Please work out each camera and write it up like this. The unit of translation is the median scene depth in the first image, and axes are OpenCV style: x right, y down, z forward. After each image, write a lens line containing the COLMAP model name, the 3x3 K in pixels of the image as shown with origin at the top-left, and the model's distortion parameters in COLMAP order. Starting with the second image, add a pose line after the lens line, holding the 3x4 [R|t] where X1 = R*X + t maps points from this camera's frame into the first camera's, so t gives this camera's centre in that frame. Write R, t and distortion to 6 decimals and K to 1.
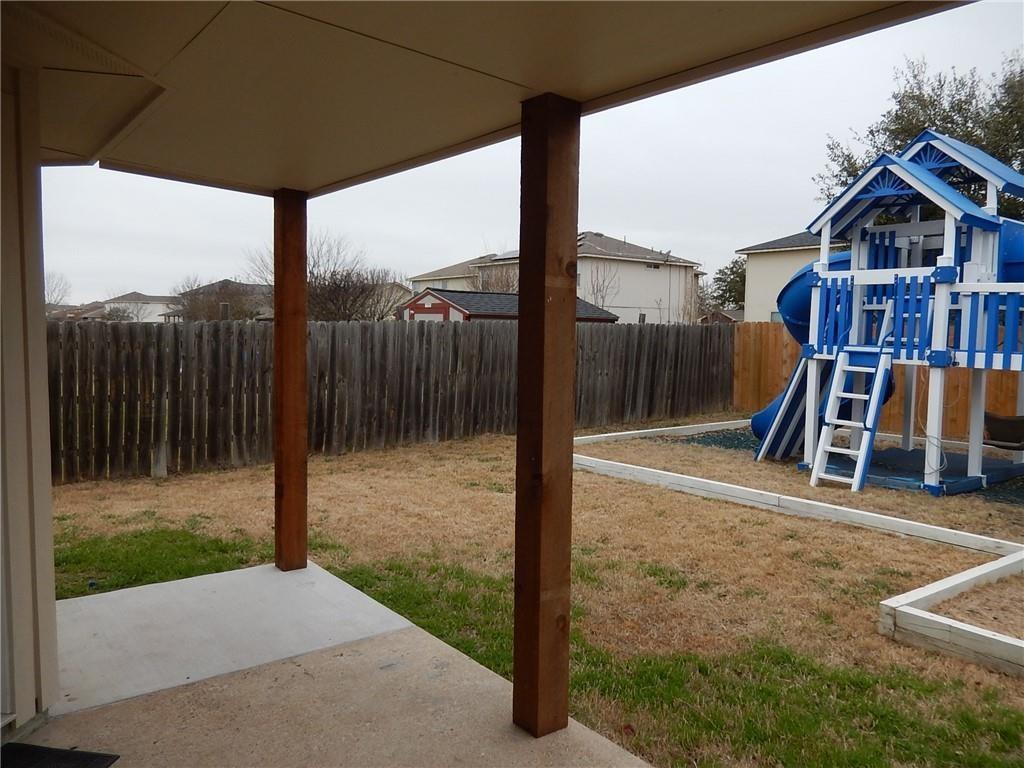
lens RADIAL K [[764.9, 0, 512.0], [0, 764.9, 381.5], [0, 0, 1]] dist [0.001543, -0.021313]
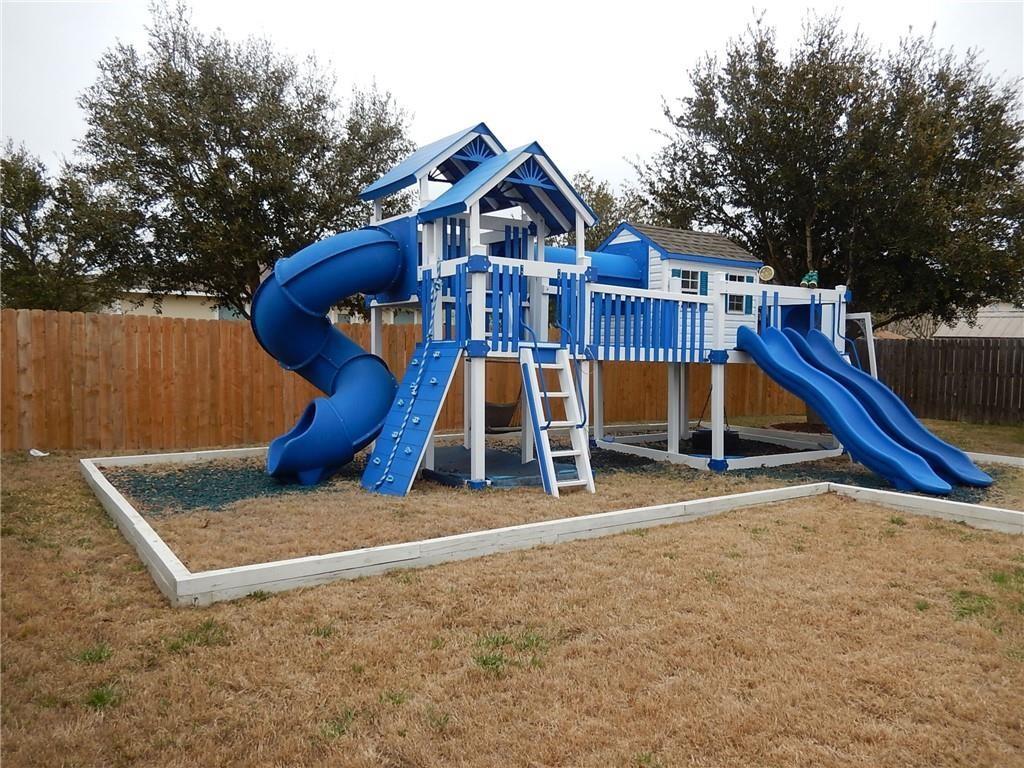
lens RADIAL K [[764.9, 0, 512.6], [0, 764.9, 383.6], [0, 0, 1]] dist [0.001543, -0.021313]
pose [[0.045589, -0.051738, 0.997620, -0.473361], [0.055811, 0.997230, 0.049167, -0.041334], [-0.997400, 0.053437, 0.048350, 0.957328]]
